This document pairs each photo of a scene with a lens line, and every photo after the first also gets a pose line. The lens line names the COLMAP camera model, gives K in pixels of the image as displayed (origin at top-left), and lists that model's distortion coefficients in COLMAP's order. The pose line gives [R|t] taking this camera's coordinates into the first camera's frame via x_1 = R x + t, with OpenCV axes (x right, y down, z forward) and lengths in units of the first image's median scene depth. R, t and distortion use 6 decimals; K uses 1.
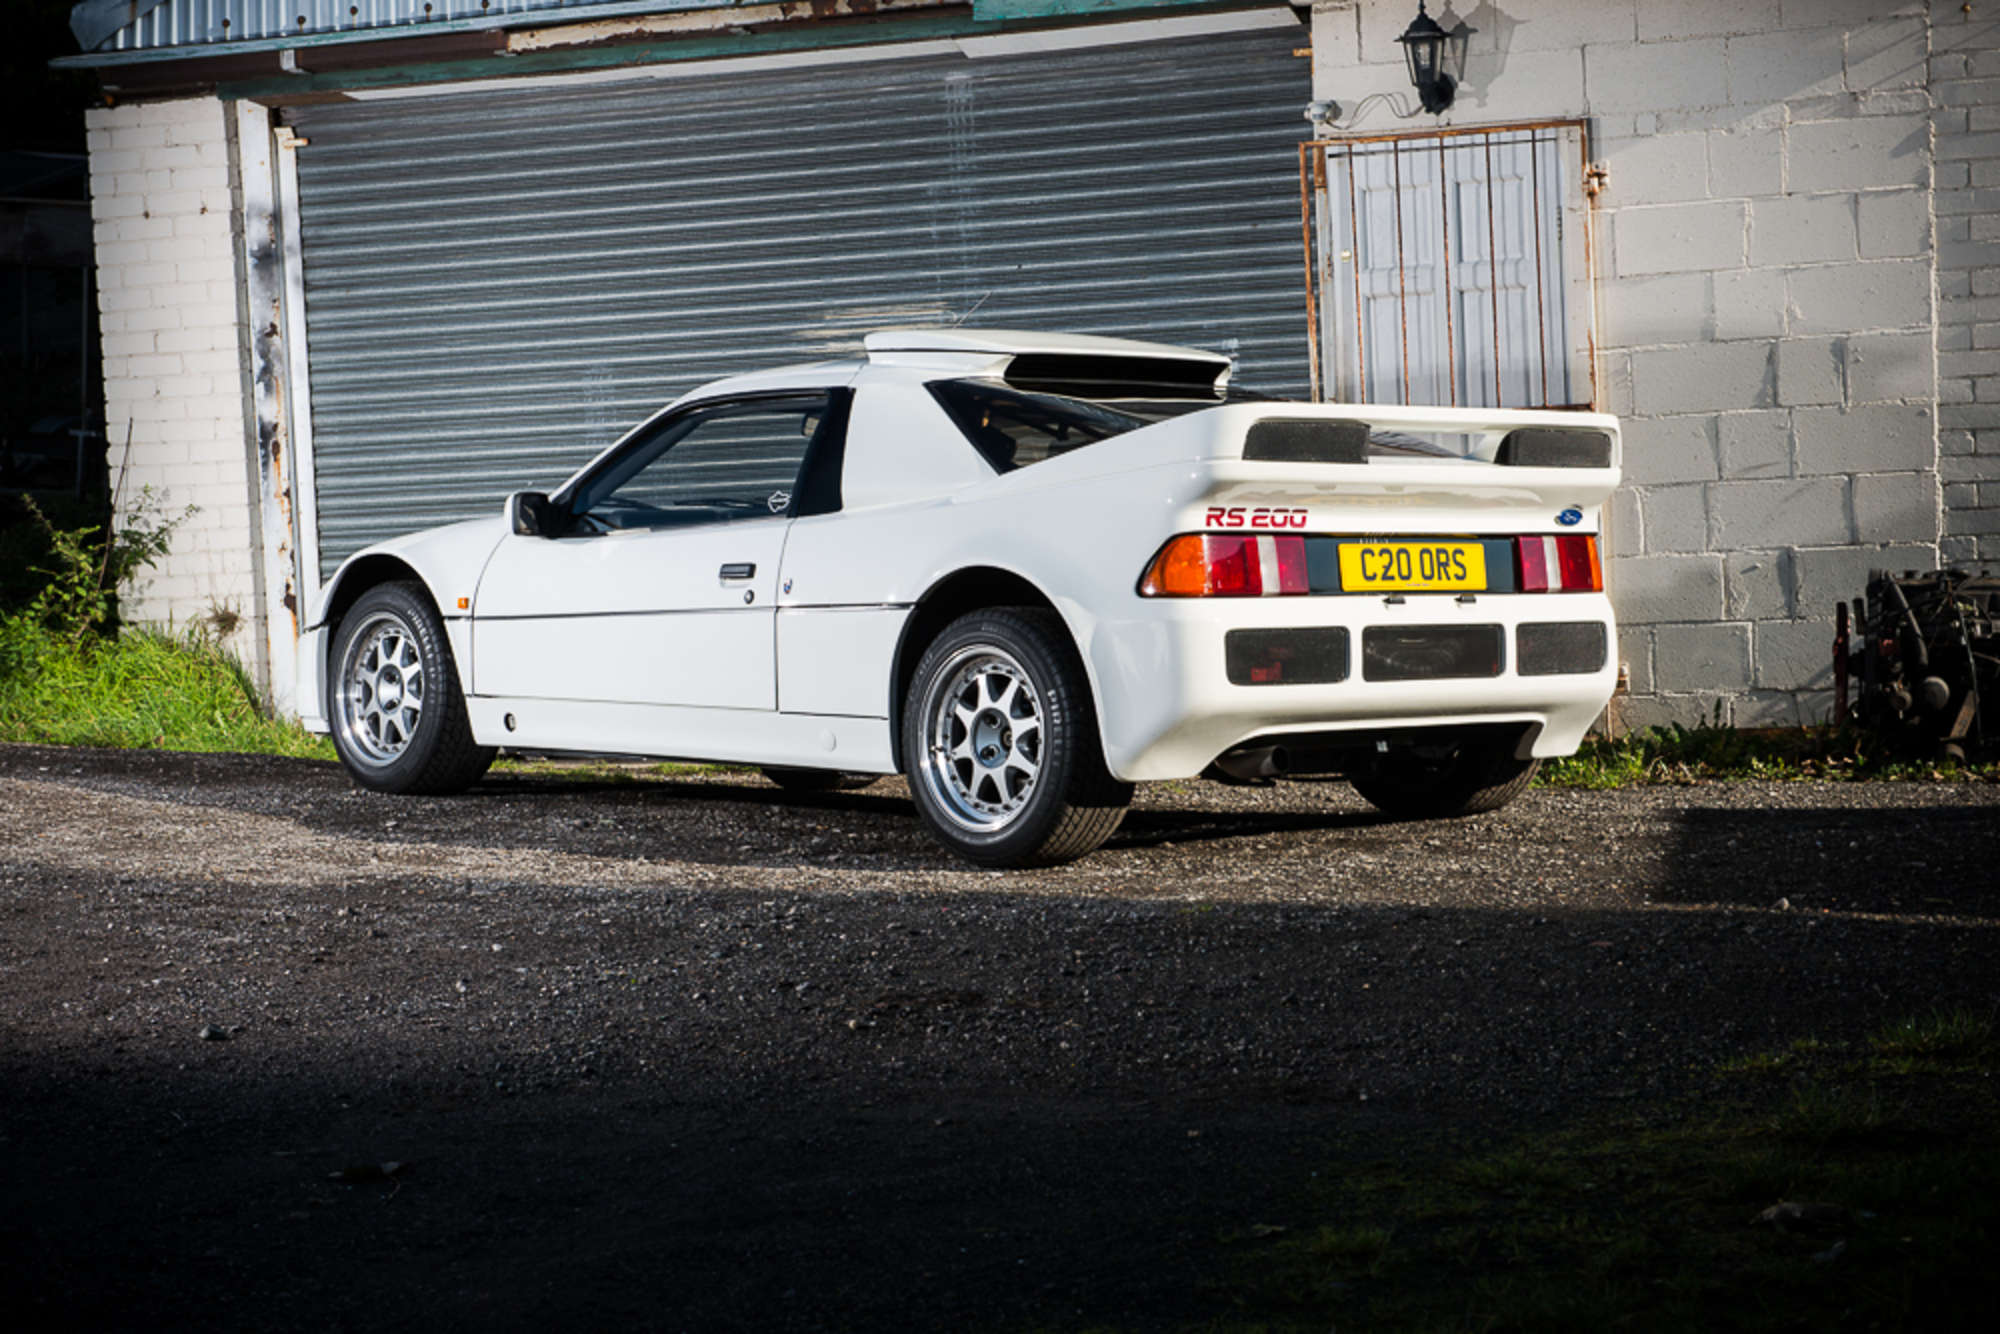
lens RADIAL K [[3774.9, 0, 1000.0], [0, 3774.9, 667.0], [0, 0, 1]] dist [0.146299, -0.346033]
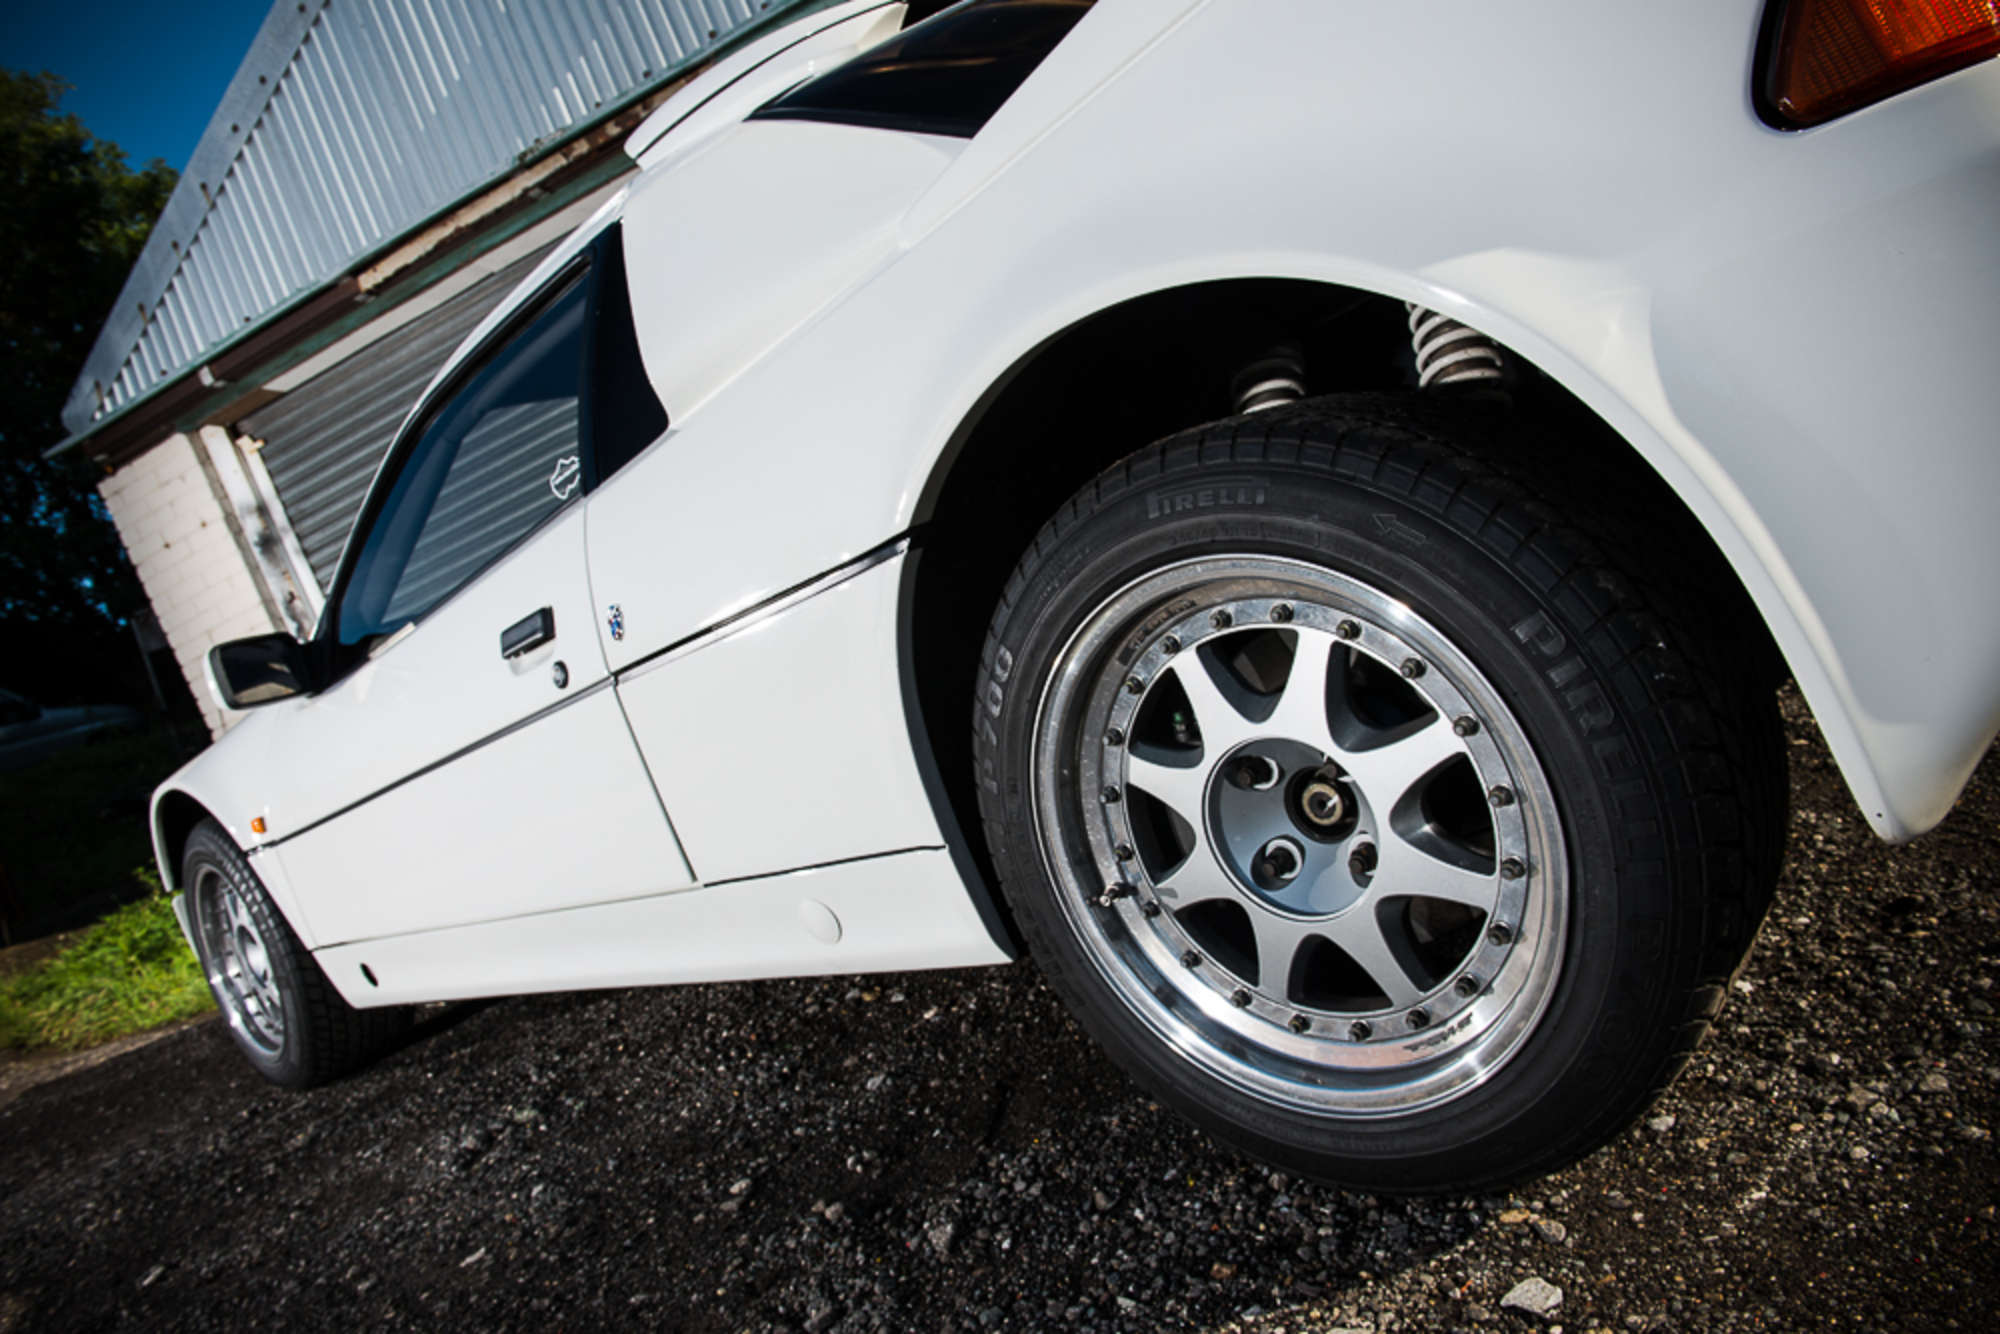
lens RADIAL K [[1330.7, 0, 1000.0], [0, 1330.7, 667.0], [0, 0, 1]] dist [-0.061433, -0.004211]
pose [[0.932545, -0.353580, 0.073085, -0.019900], [0.351477, 0.935329, 0.040300, -0.004989], [-0.082608, -0.011894, 0.996511, 0.620640]]
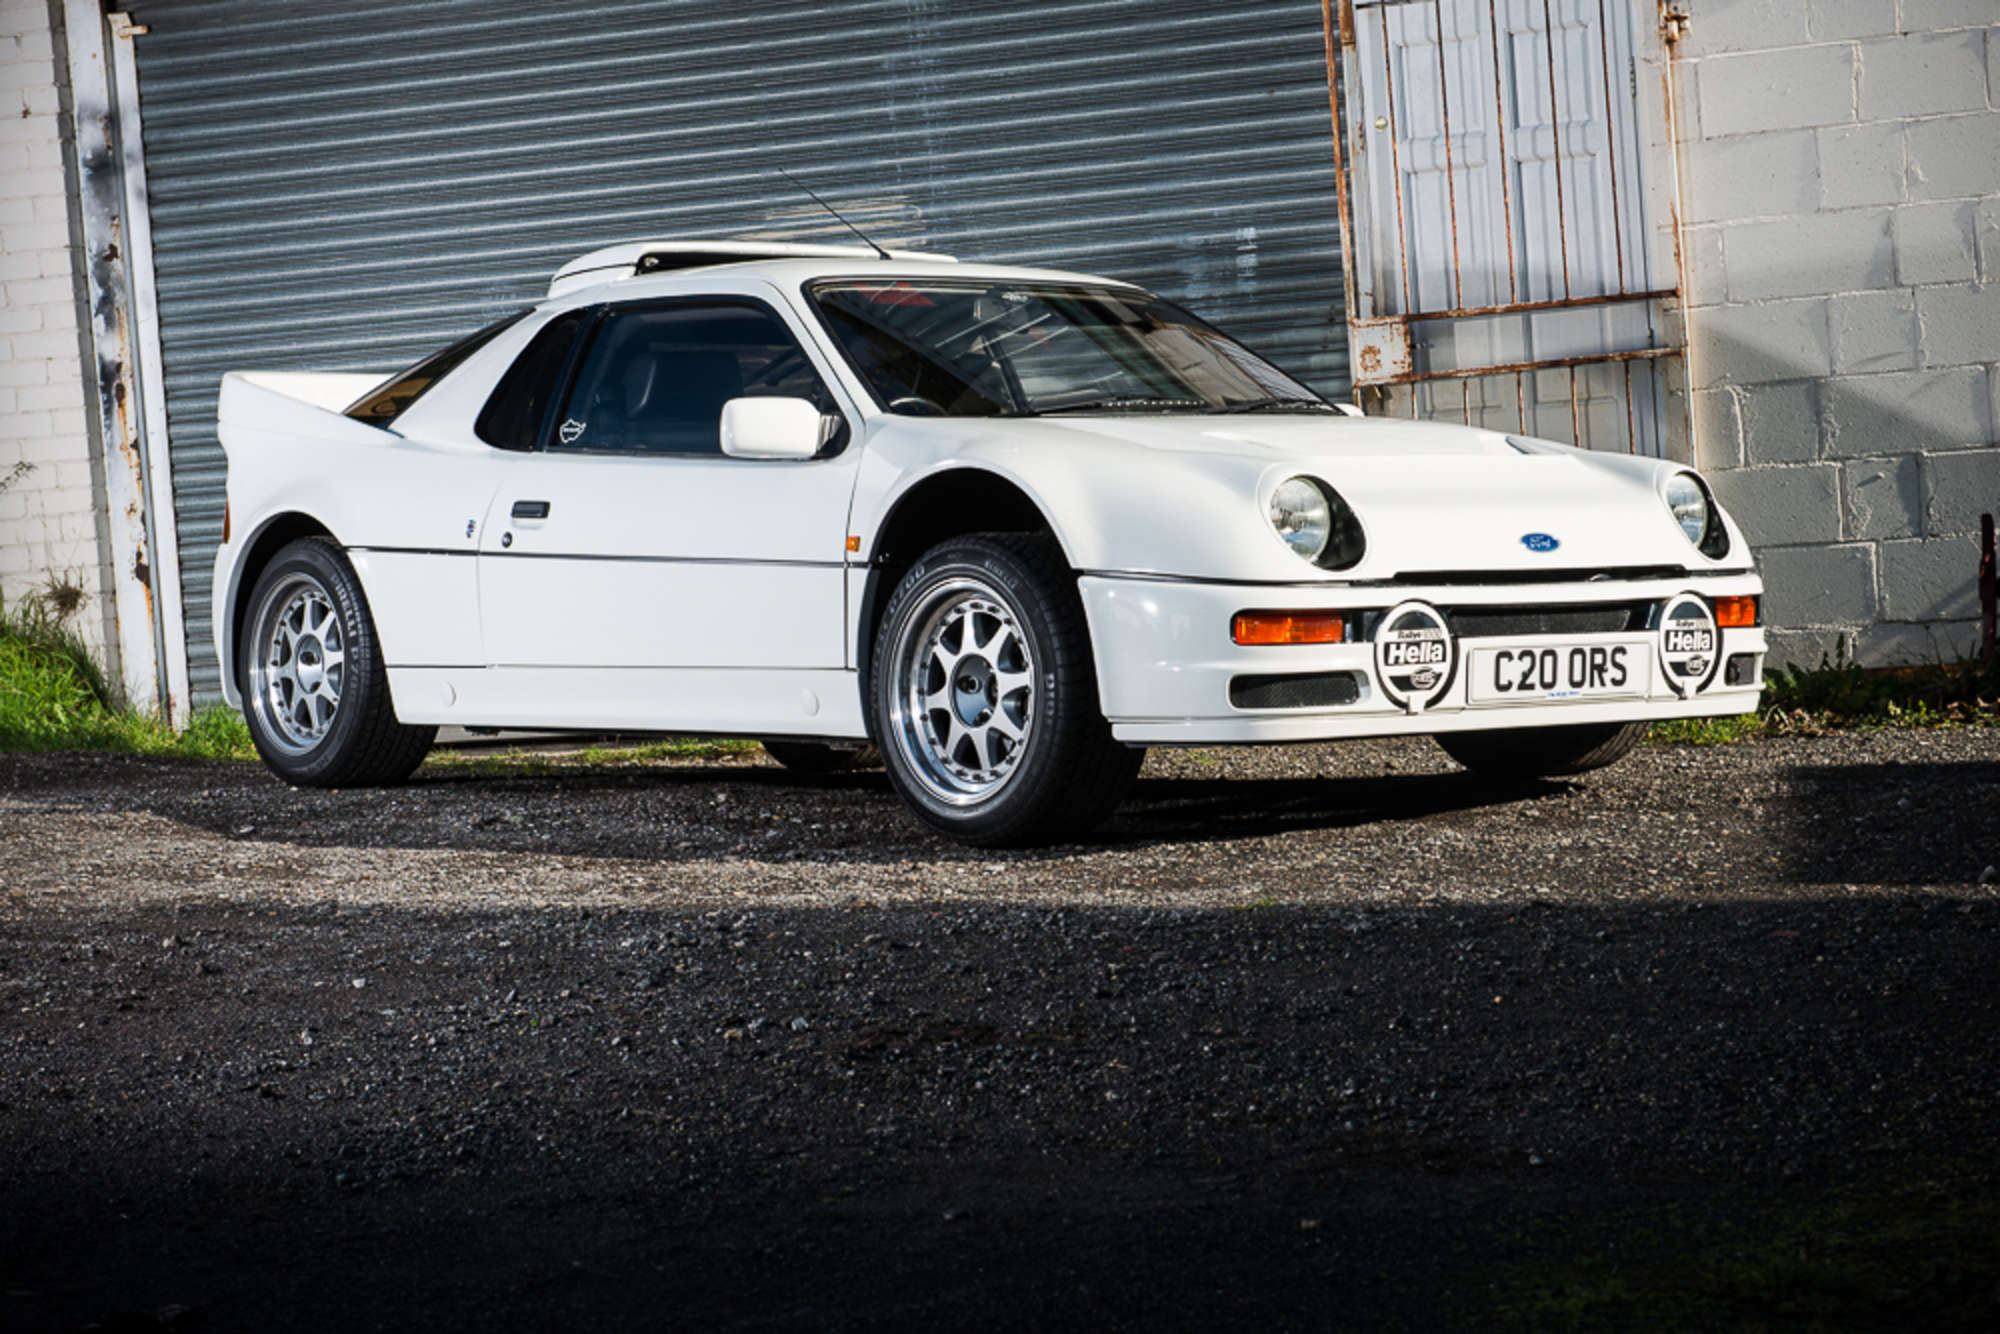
lens RADIAL K [[4028.8, 0, 1074.0], [0, 4028.8, 620.3], [0, 0, 1]] dist [0.156904, -0.446538]
pose [[0.999230, -0.028955, 0.026468, -0.004005], [0.029124, 0.999558, -0.005990, 0.005402], [-0.026283, 0.006756, 0.999632, 0.098711]]
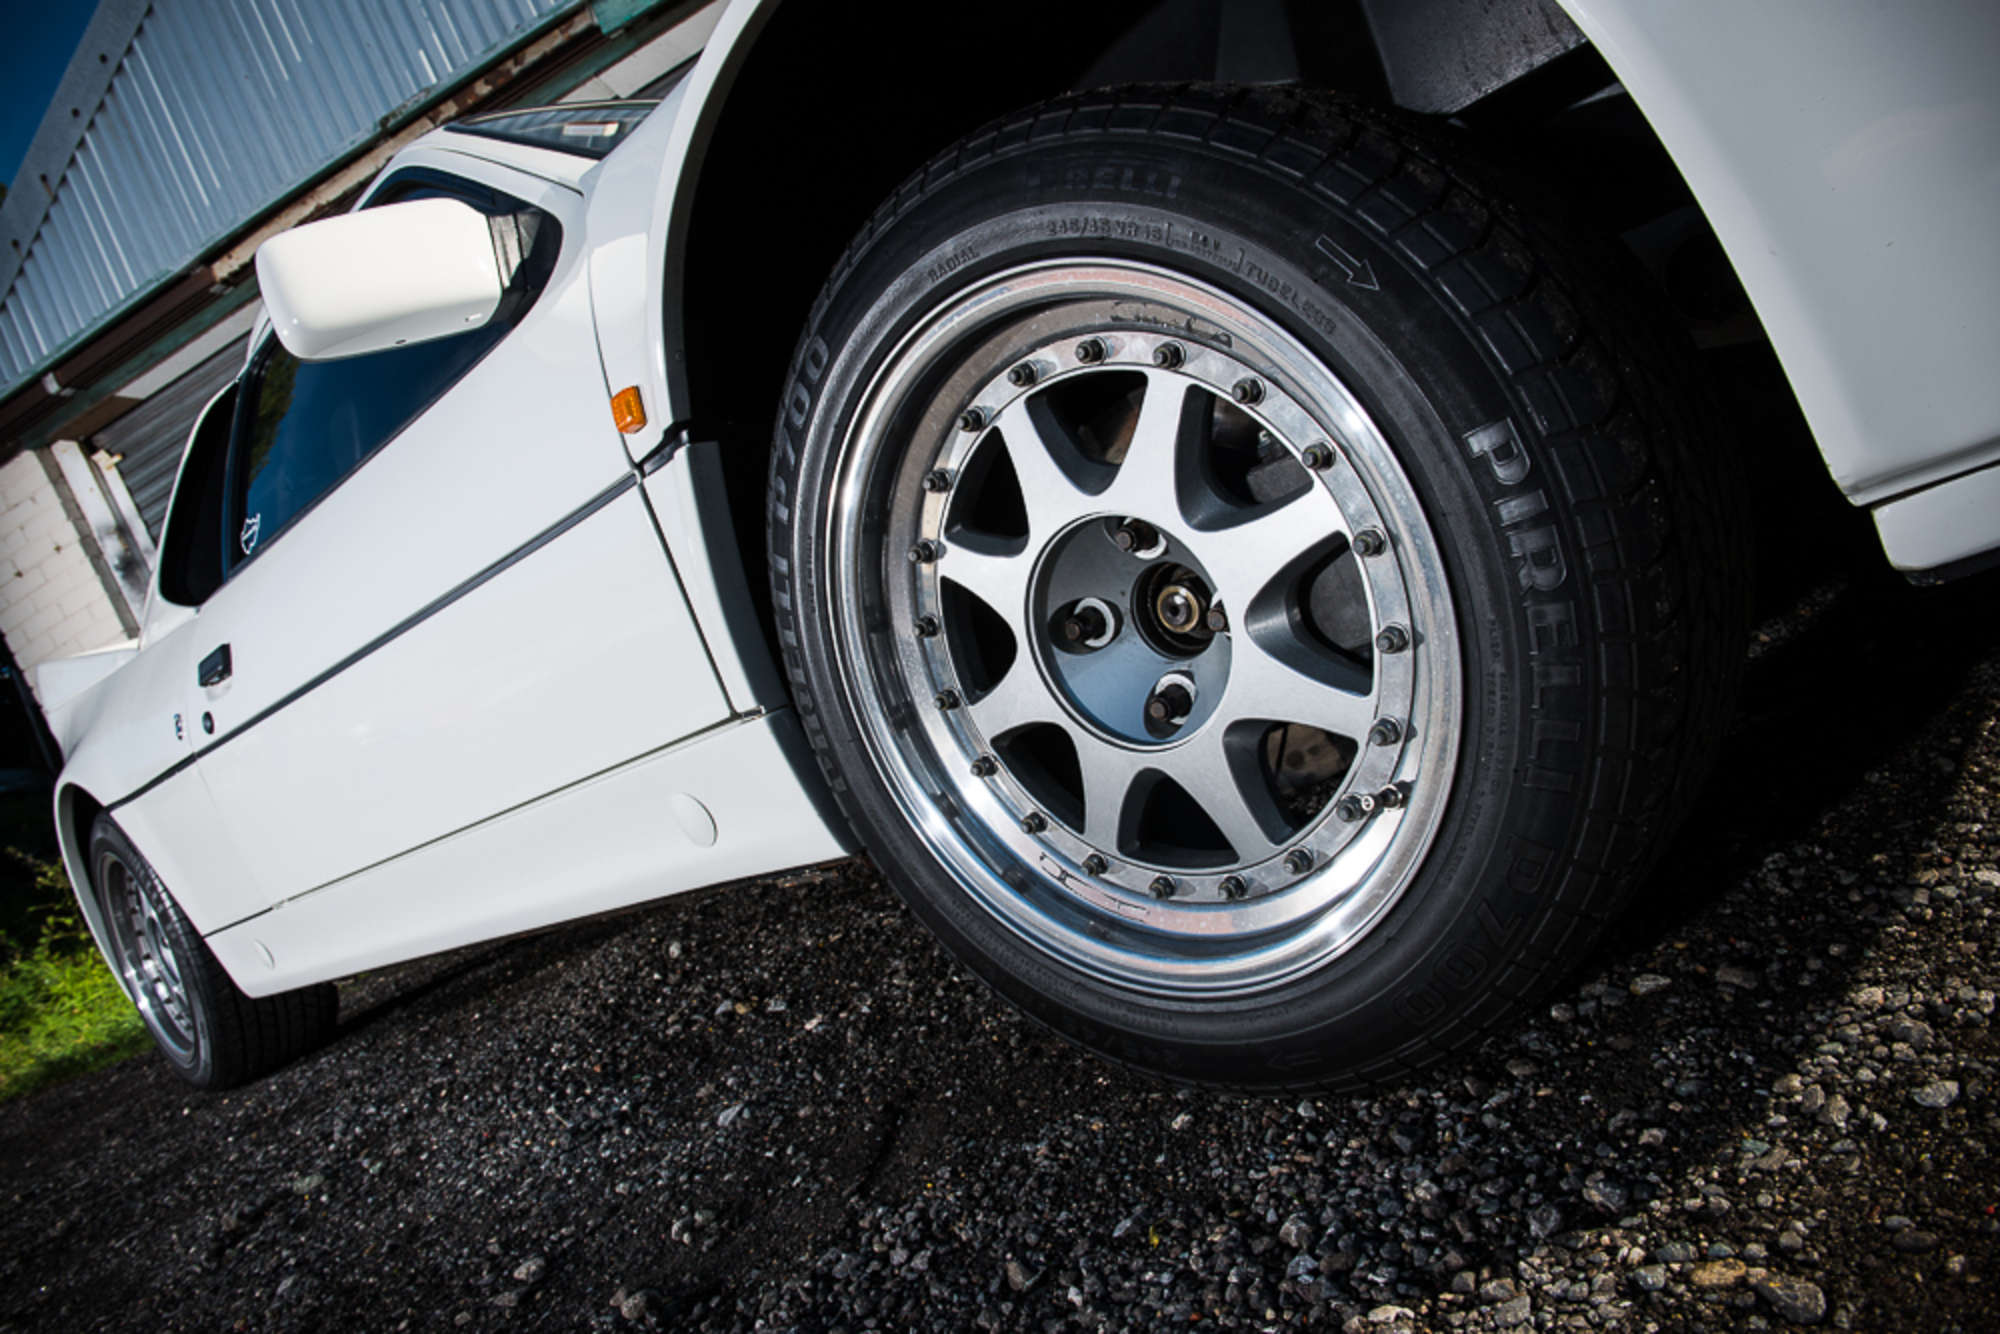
lens RADIAL K [[1339.0, 0, 1000.0], [0, 1339.0, 667.0], [0, 0, 1]] dist [-0.062881, 0.001838]
pose [[0.912015, -0.394302, 0.112934, -0.016335], [0.393525, 0.918823, 0.030040, 0.009350], [-0.115611, 0.017046, 0.993148, 0.652981]]
